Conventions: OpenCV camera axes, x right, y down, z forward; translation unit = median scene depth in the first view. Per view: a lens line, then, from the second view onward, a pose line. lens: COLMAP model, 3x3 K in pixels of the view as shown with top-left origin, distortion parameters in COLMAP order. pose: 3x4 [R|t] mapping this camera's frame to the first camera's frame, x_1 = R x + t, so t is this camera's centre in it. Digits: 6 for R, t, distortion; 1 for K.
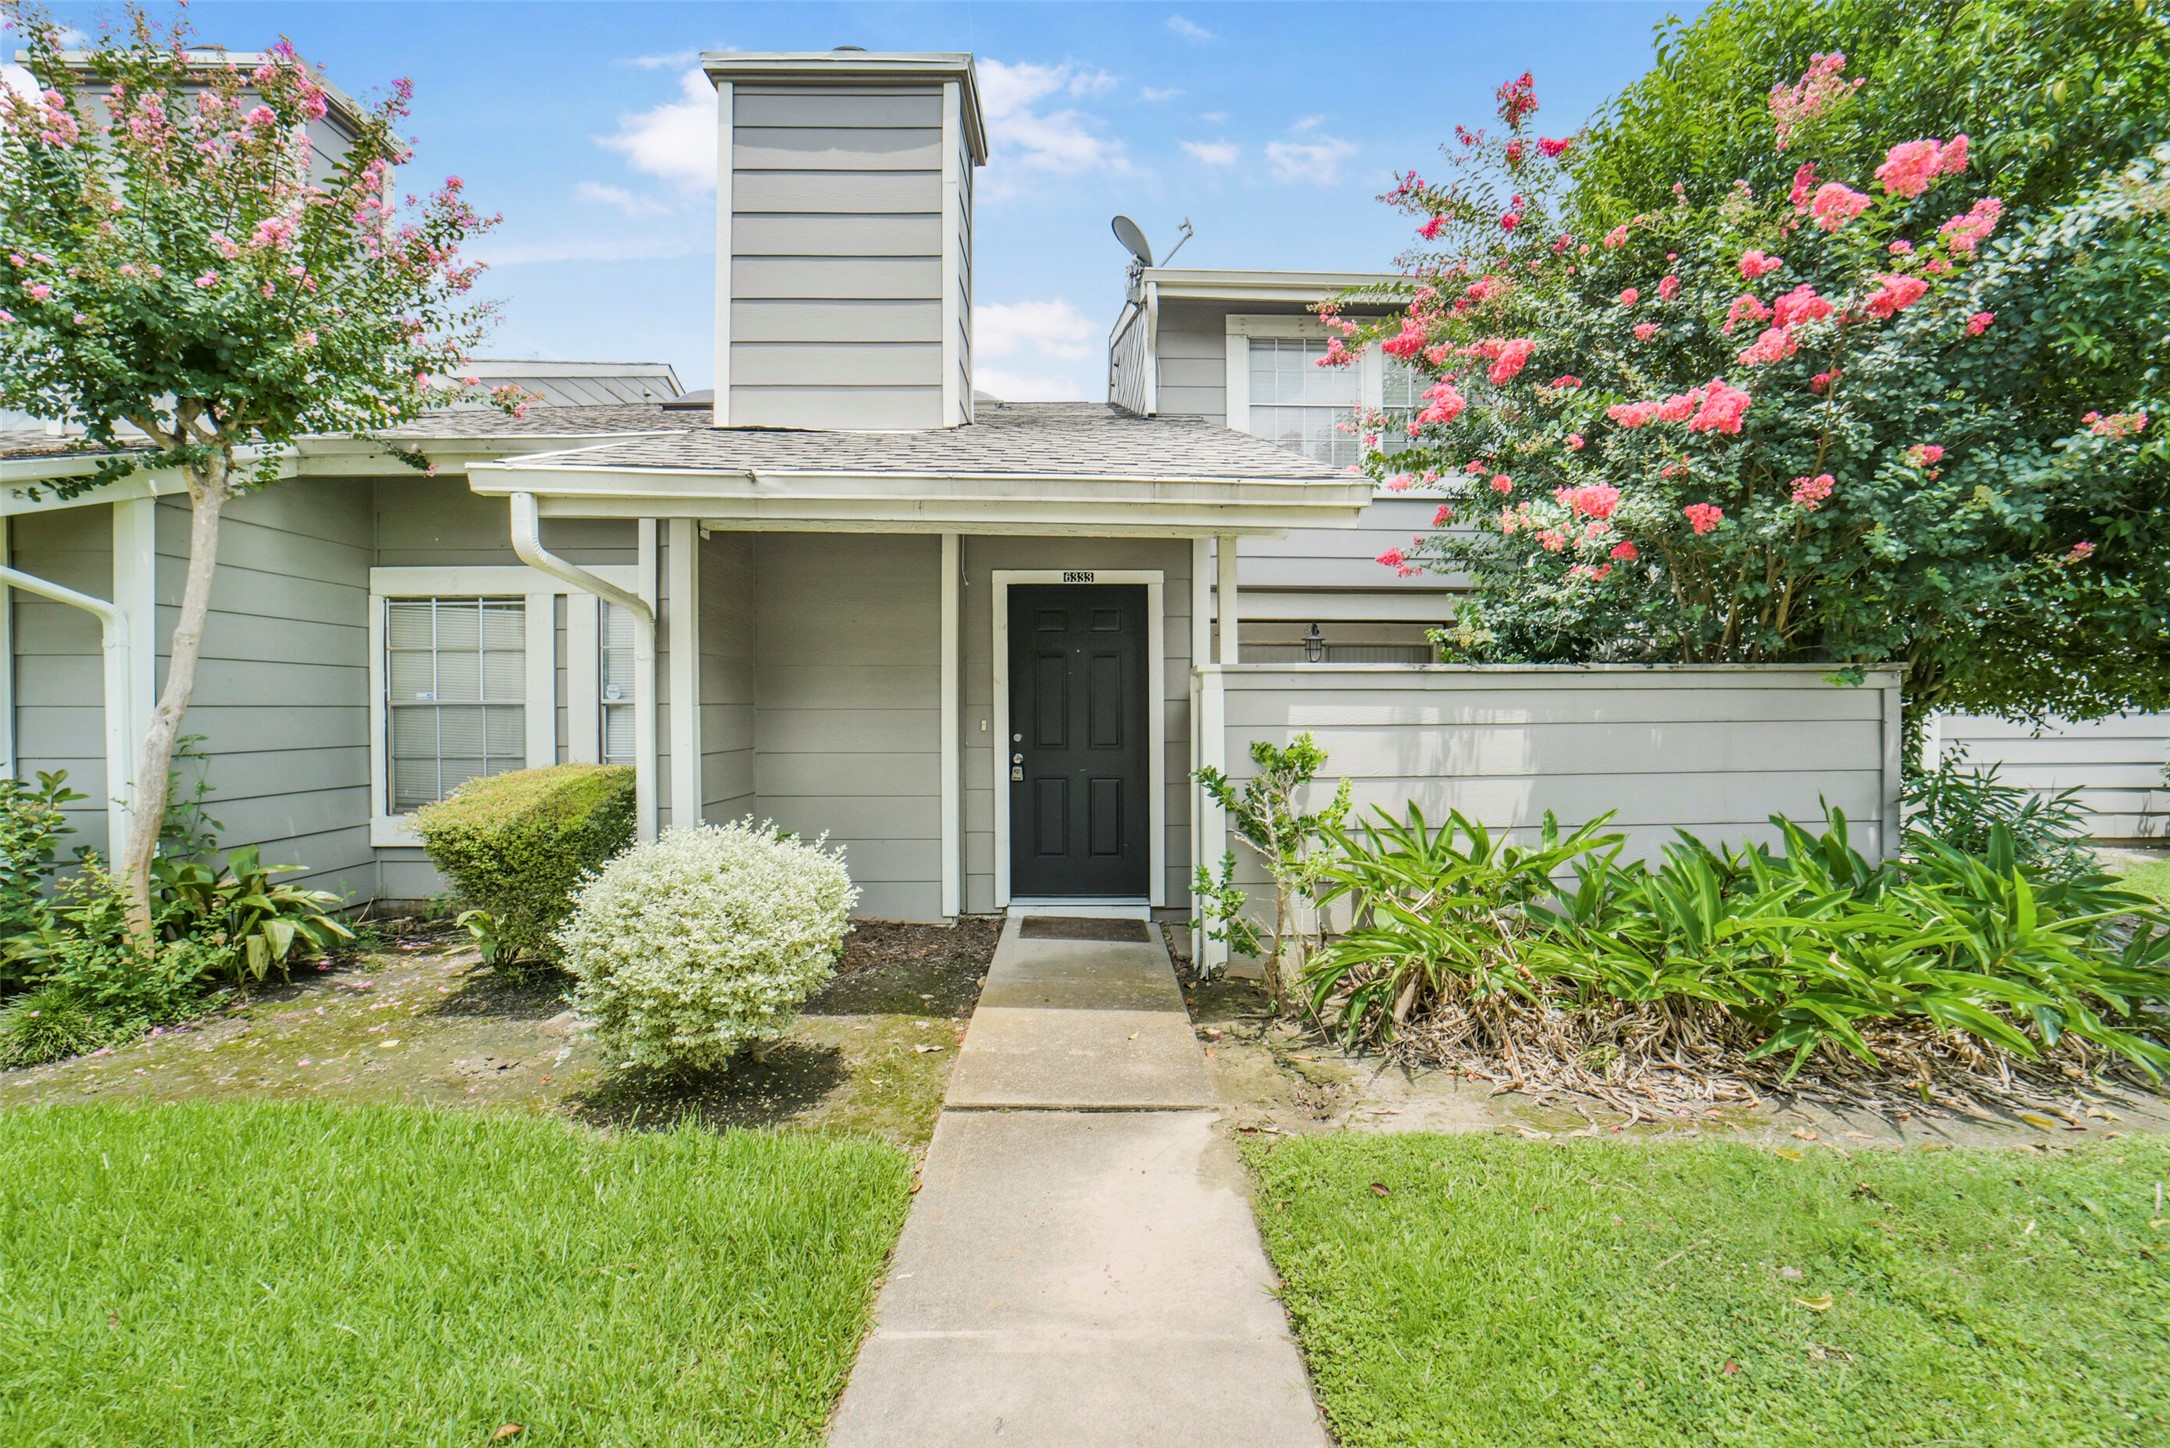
lens RADIAL K [[871.0, 0, 1092.5], [0, 871.0, 711.6], [0, 0, 1]] dist [-0.034950, 0.008347]
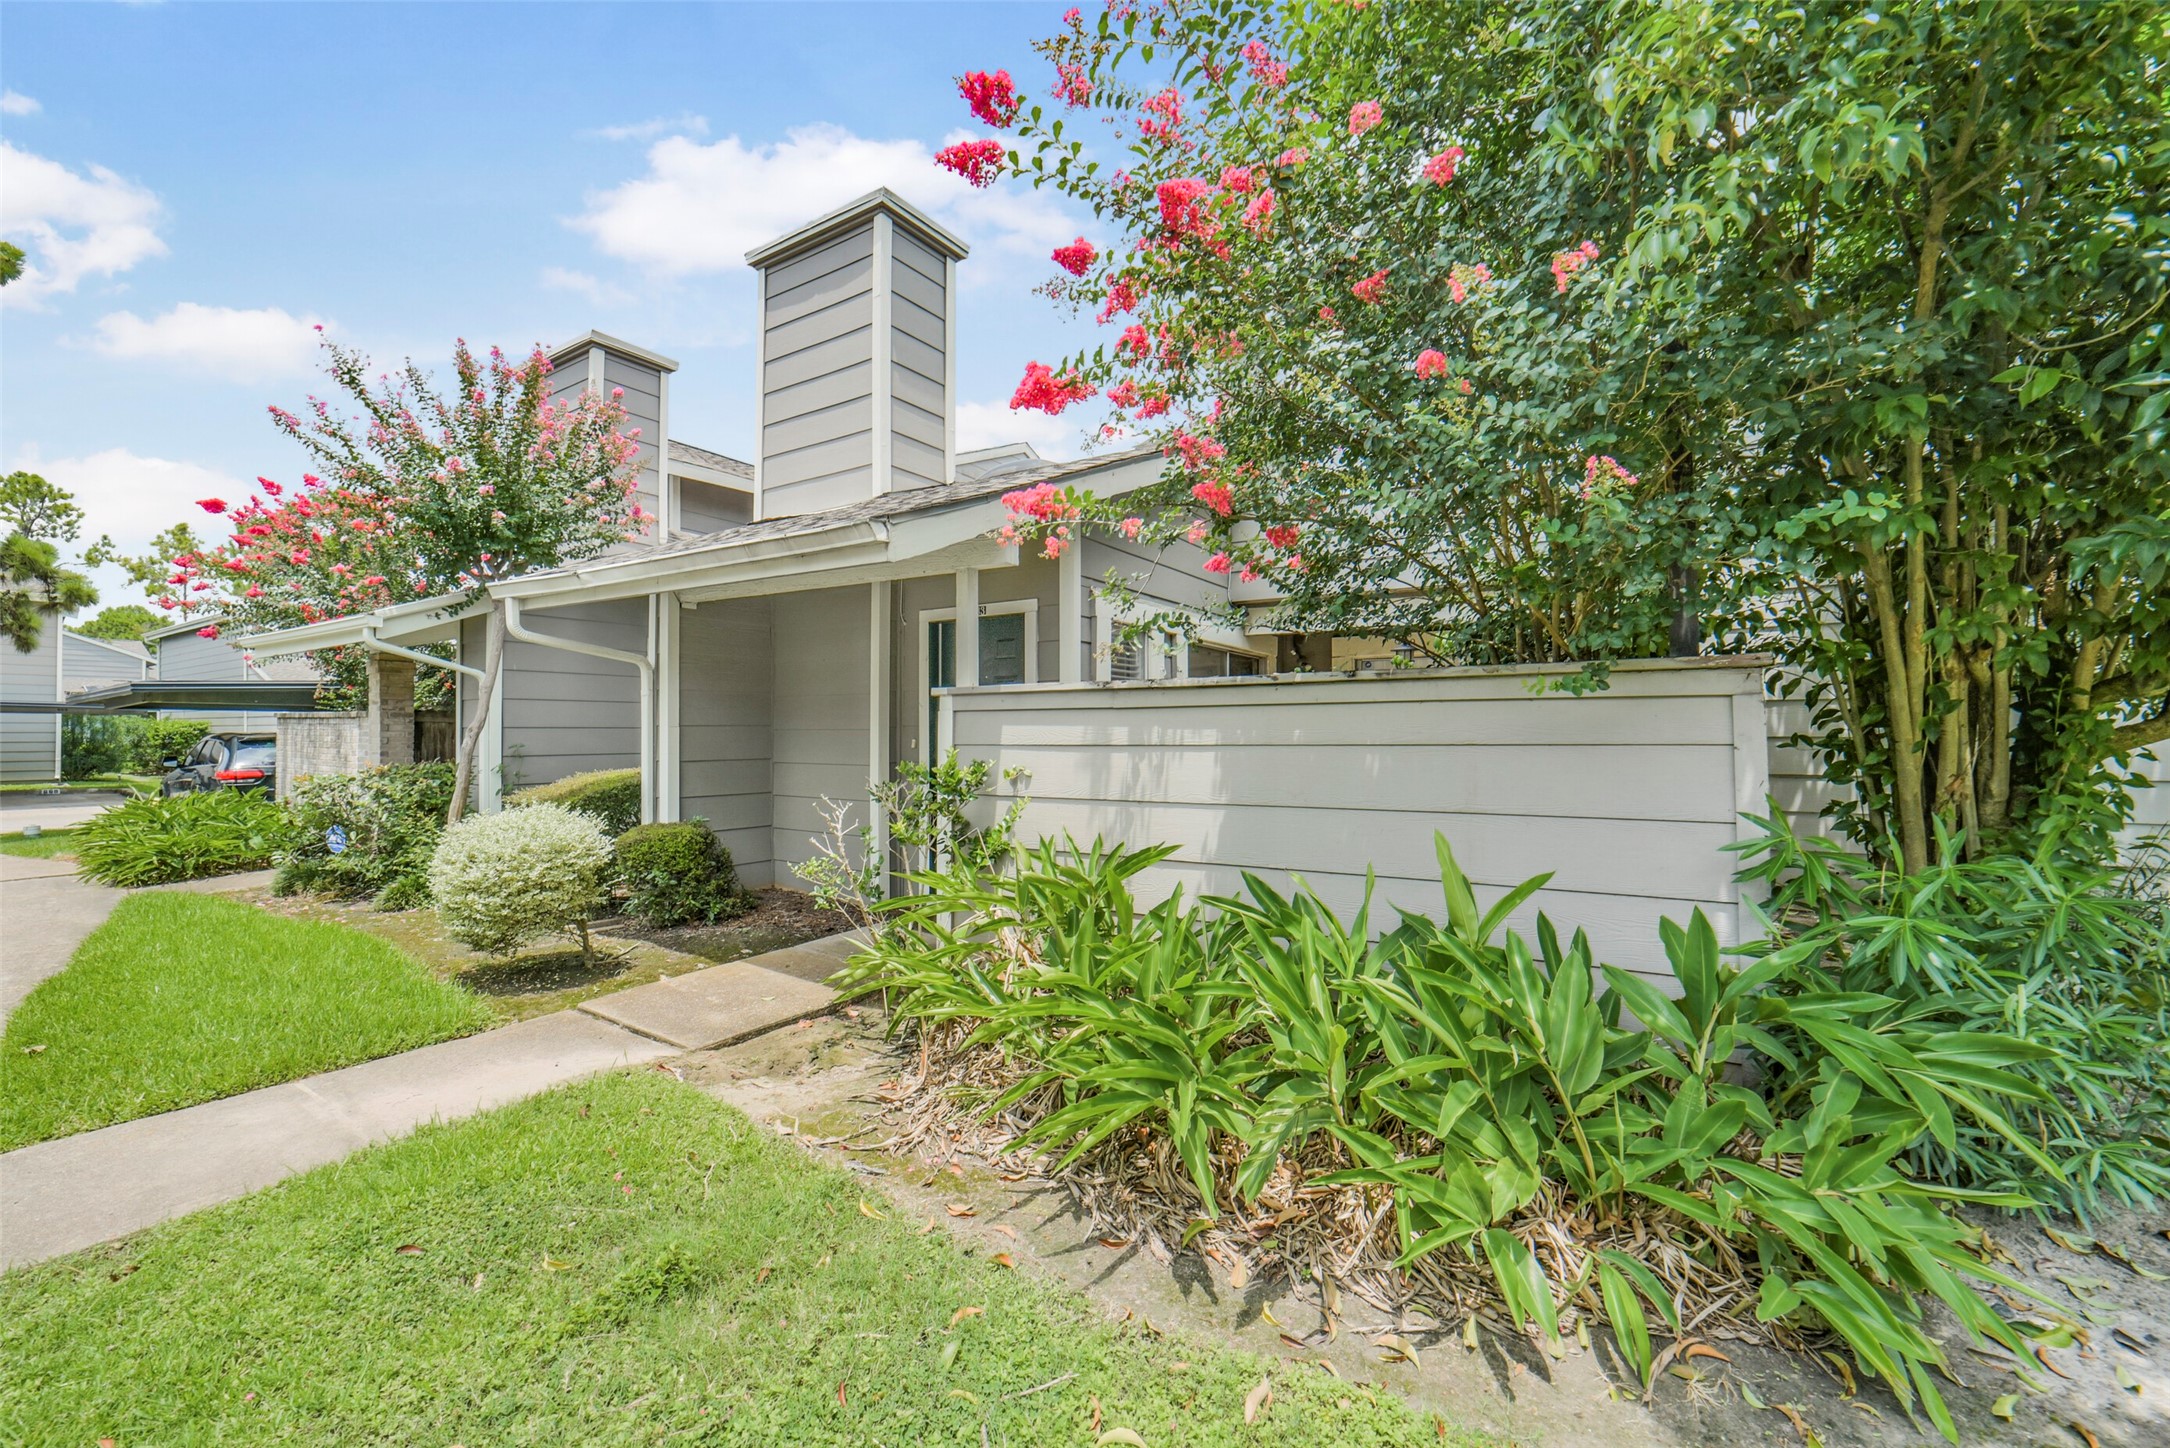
lens RADIAL K [[871.0, 0, 1092.5], [0, 871.0, 711.6], [0, 0, 1]] dist [-0.034950, 0.008347]
pose [[0.826639, -0.010910, -0.562626, 0.953532], [-0.002290, 0.999739, -0.022751, -0.000064], [0.562727, 0.020096, 0.826398, 0.213280]]
